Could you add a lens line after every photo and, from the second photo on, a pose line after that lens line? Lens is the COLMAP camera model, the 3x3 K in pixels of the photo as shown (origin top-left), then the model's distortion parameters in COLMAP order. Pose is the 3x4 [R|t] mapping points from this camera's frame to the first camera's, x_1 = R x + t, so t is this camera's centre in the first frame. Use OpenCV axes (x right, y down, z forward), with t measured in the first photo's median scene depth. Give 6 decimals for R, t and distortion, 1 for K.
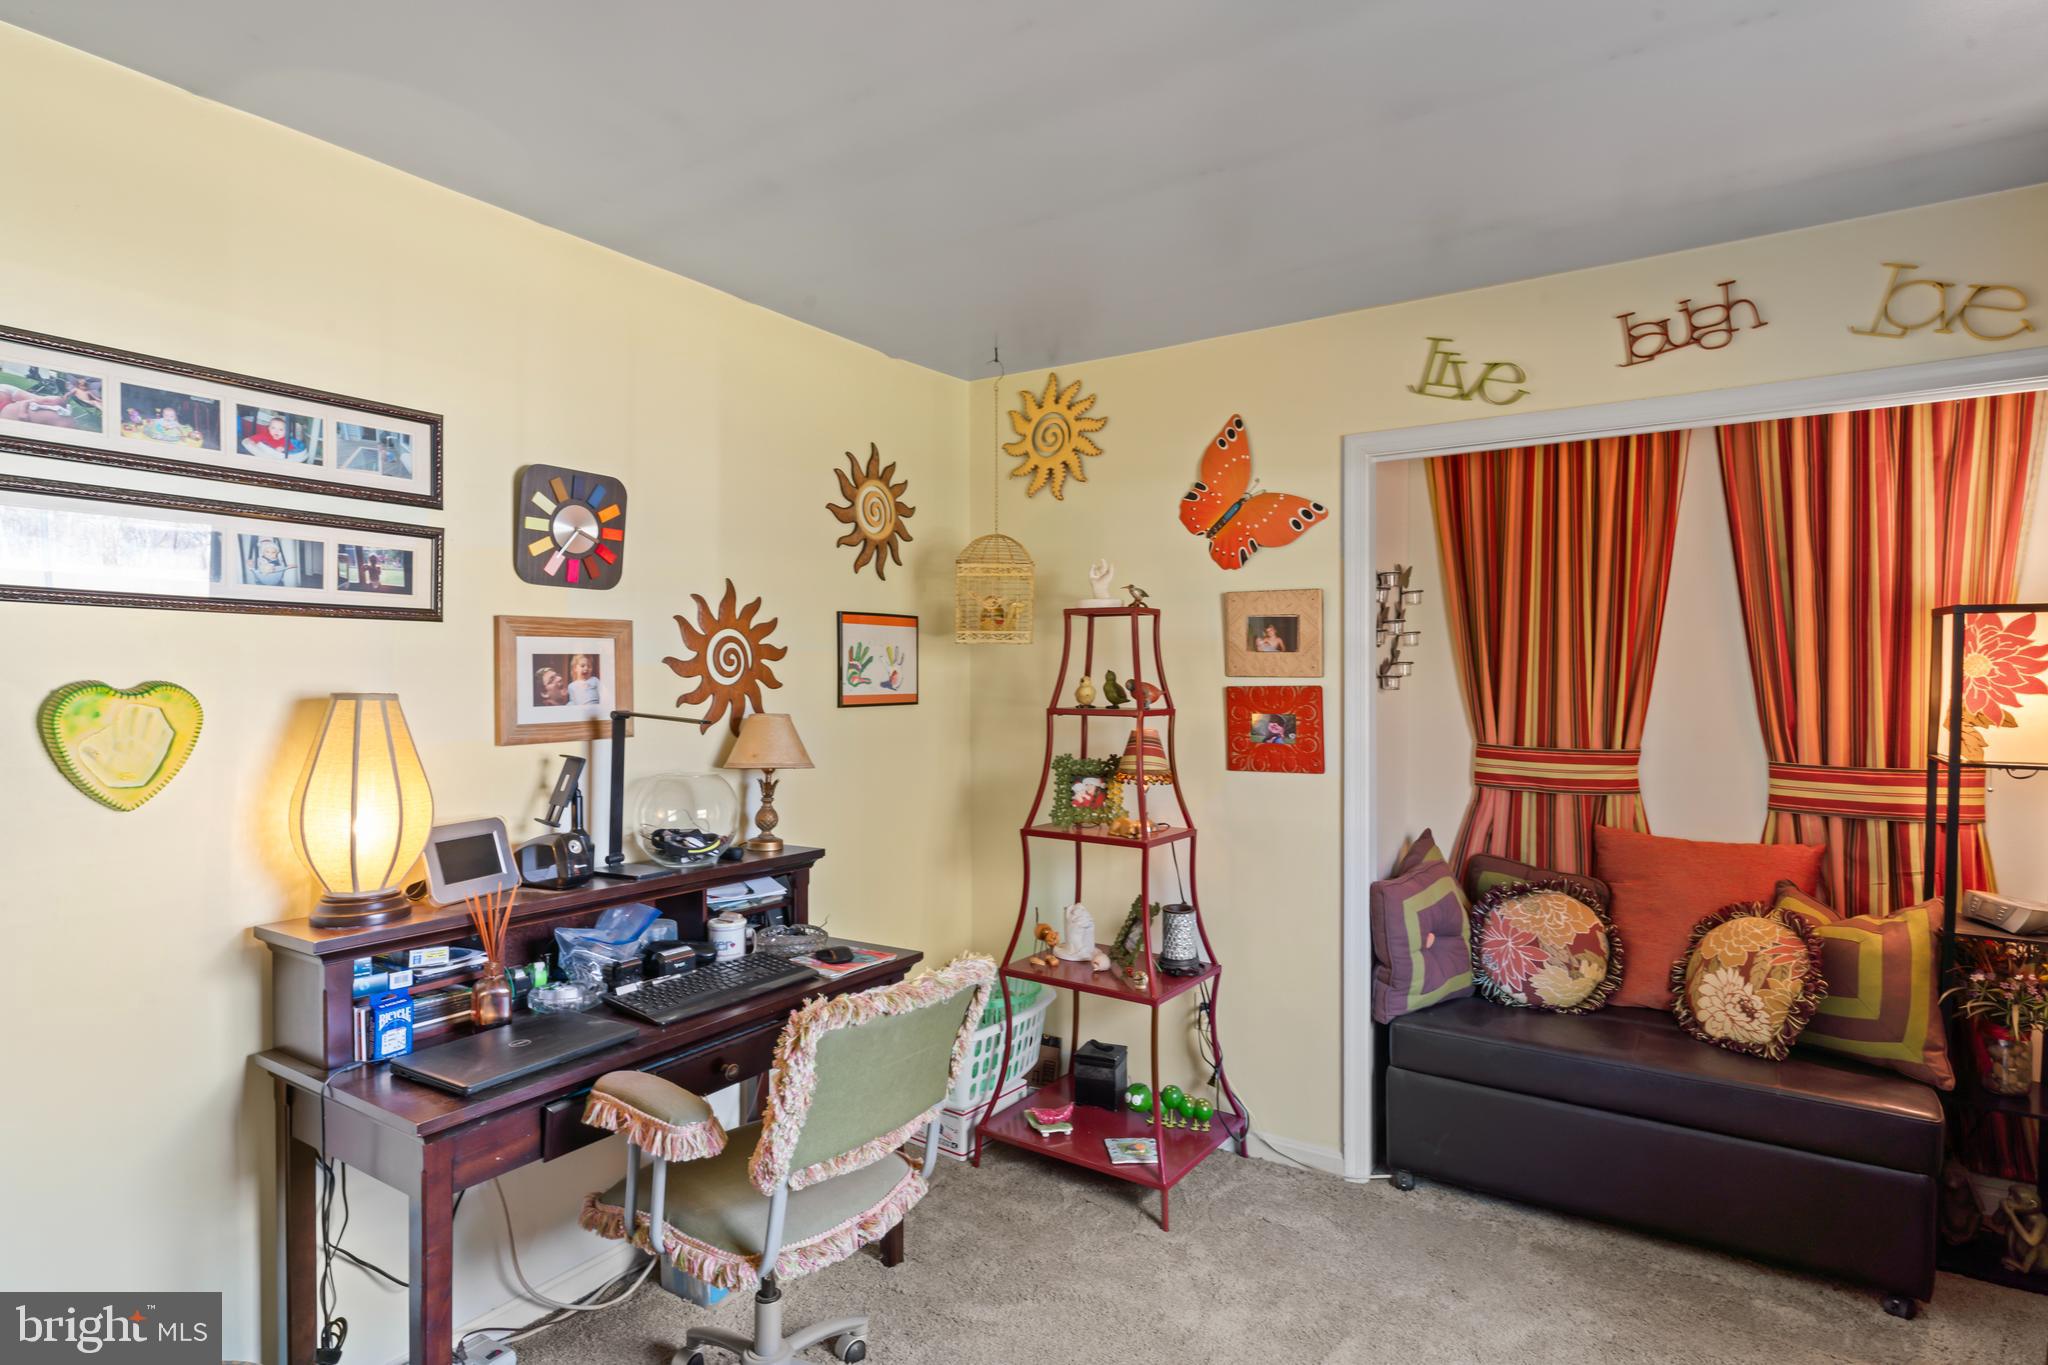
lens RADIAL K [[1072.9, 0, 1024.0], [0, 1072.9, 682.5], [0, 0, 1]] dist [0.000524, -0.000222]
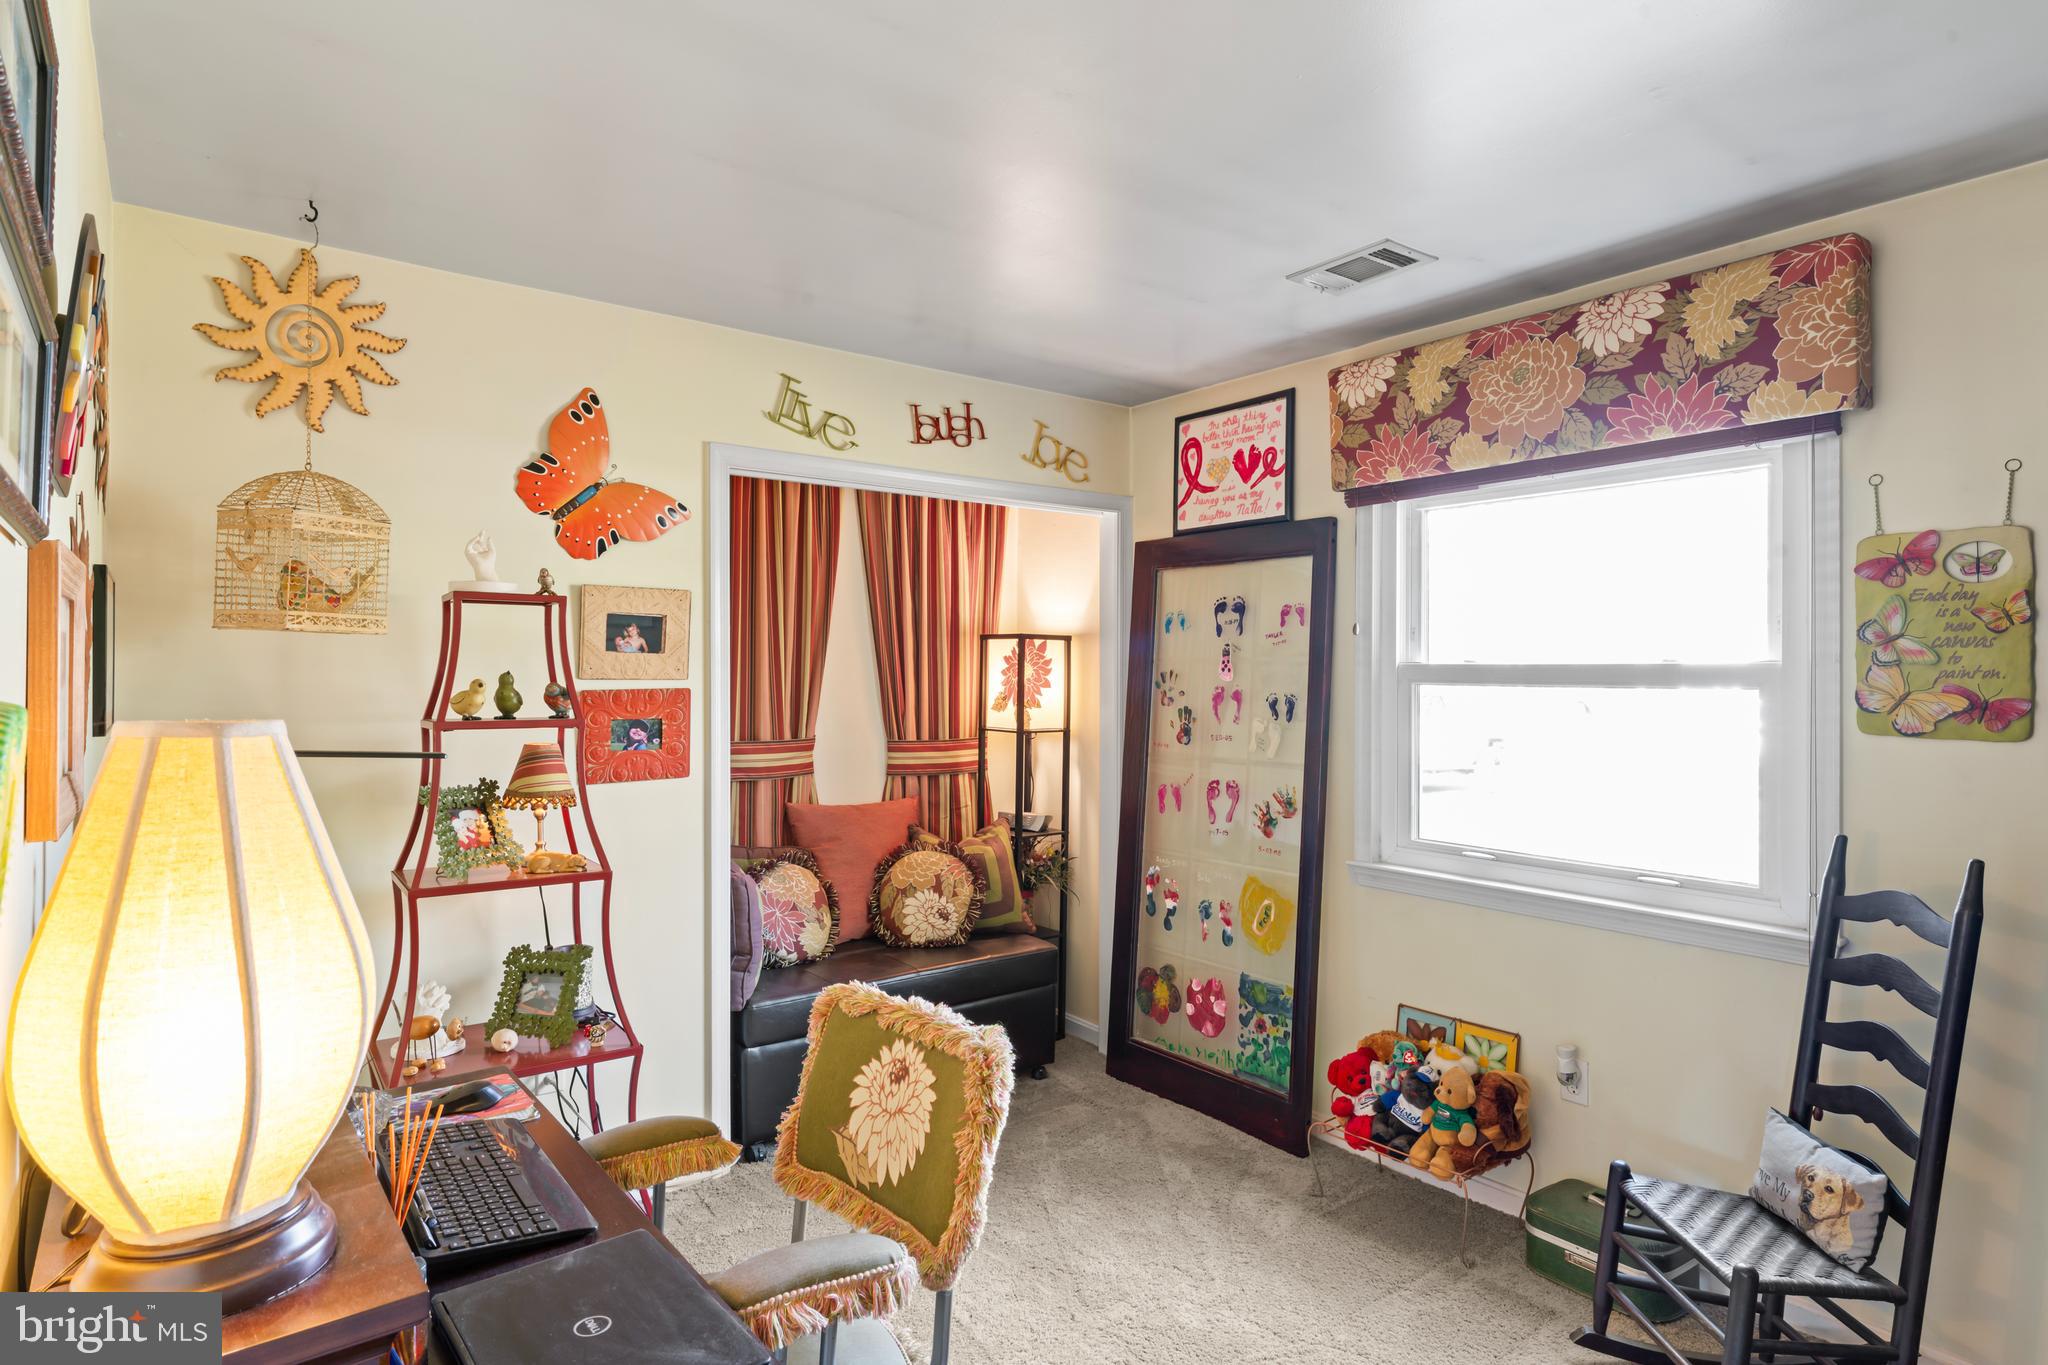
lens RADIAL K [[1118.7, 0, 1024.5], [0, 1118.7, 657.7], [0, 0, 1]] dist [-0.001603, -0.000392]
pose [[0.317308, 0.016061, 0.948187, -0.612857], [0.008658, 0.999766, -0.019832, -0.001897], [-0.948283, 0.014502, 0.317094, 0.384299]]
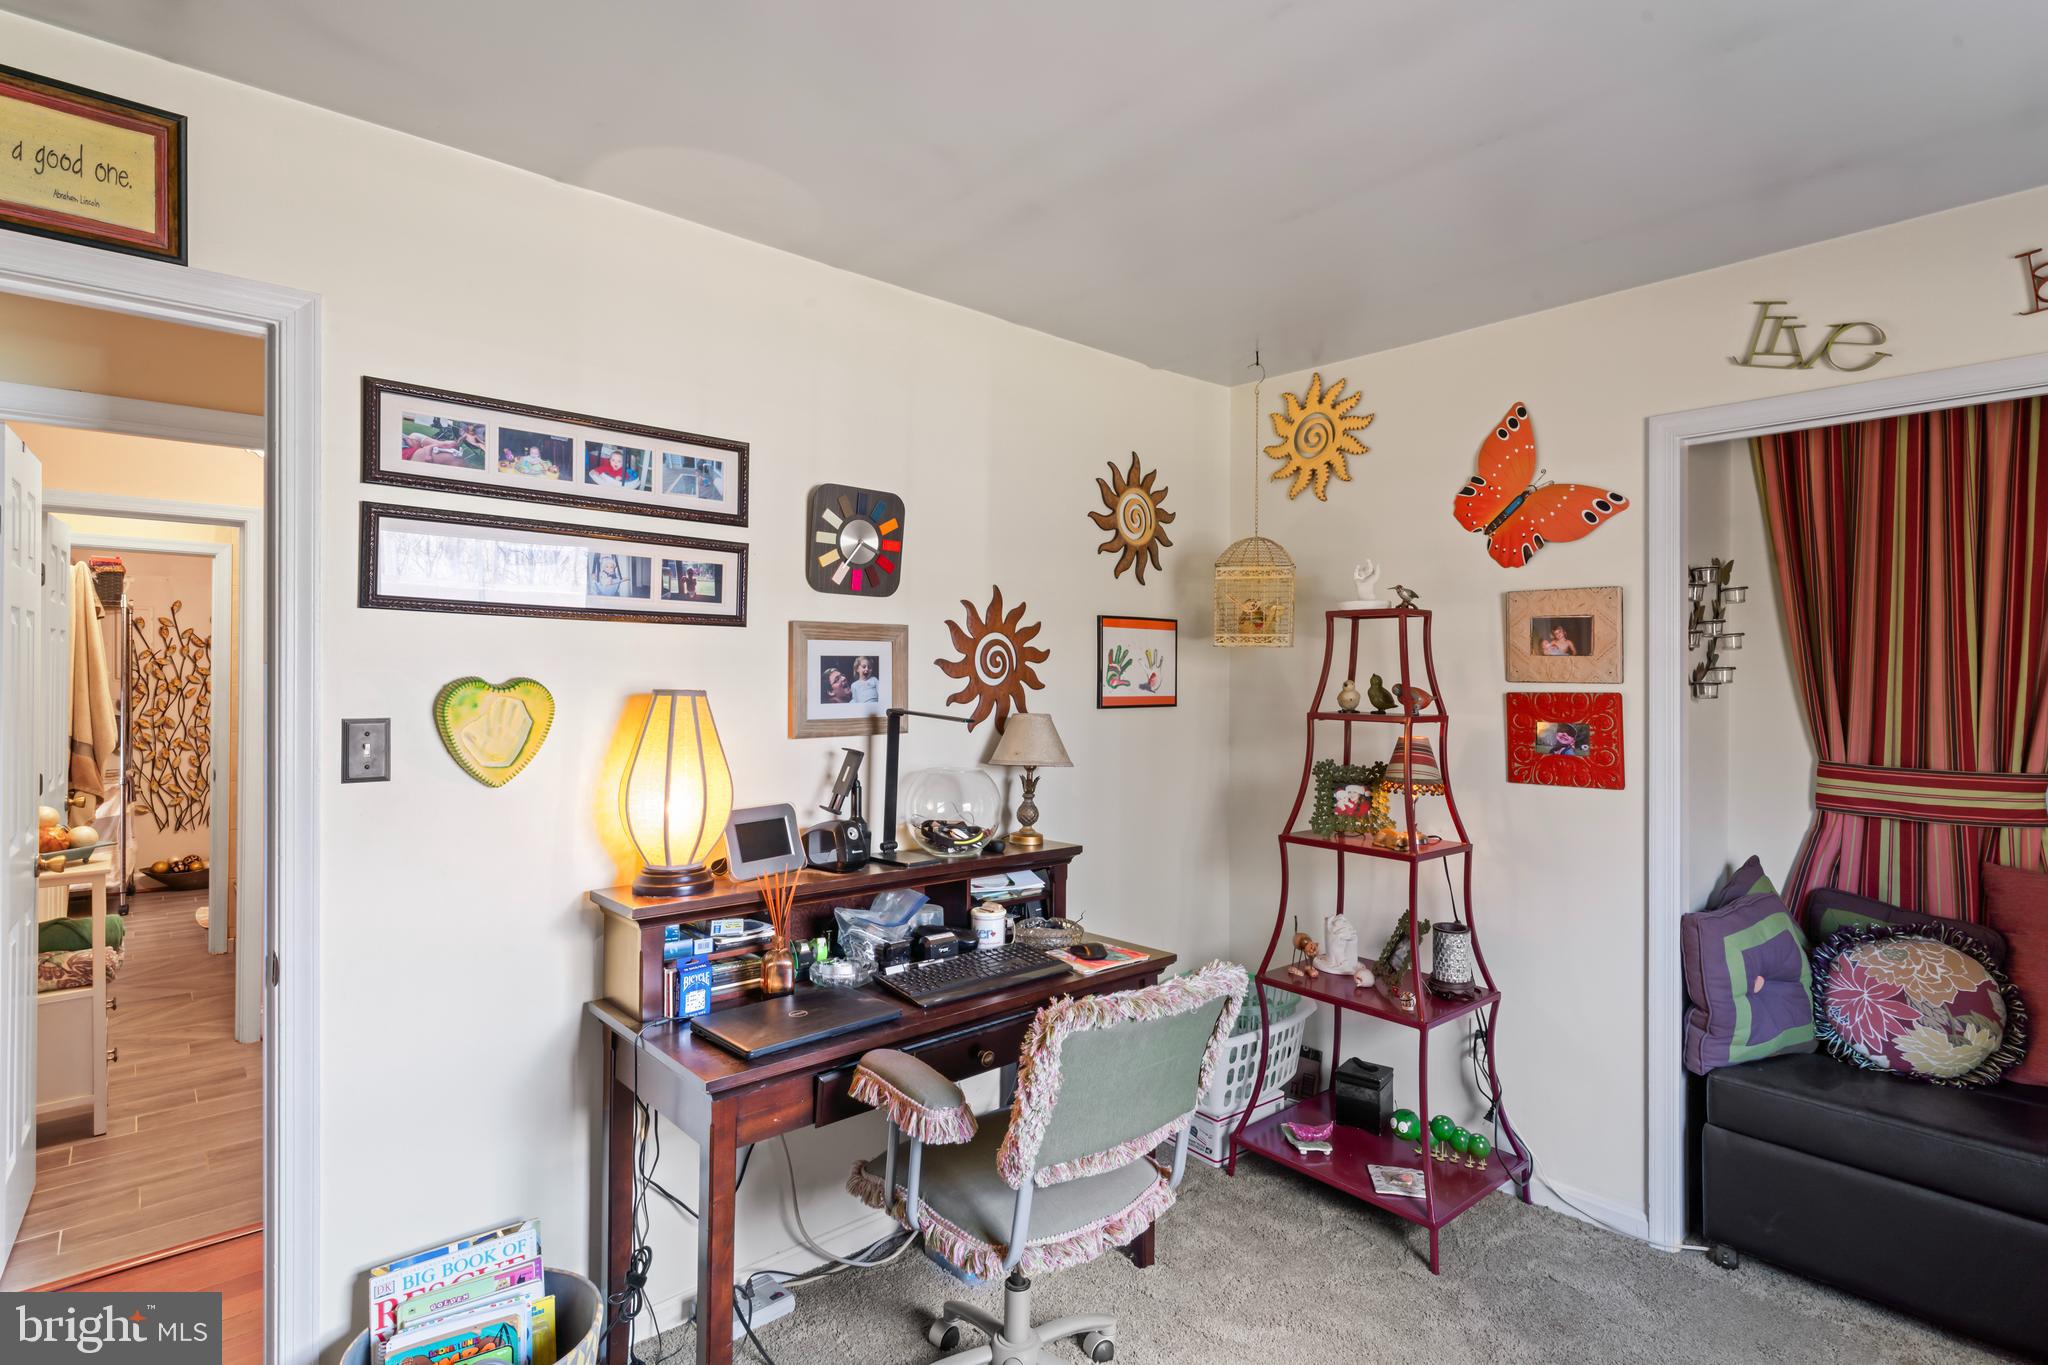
lens RADIAL K [[1019.7, 0, 1023.5], [0, 1019.7, 666.9], [0, 0, 1]] dist [0.001137, -0.000182]
pose [[0.967162, 0.005185, -0.254108, 0.007323], [-0.009568, 0.999826, -0.016018, -0.000292], [0.253981, 0.017923, 0.967043, 0.034735]]
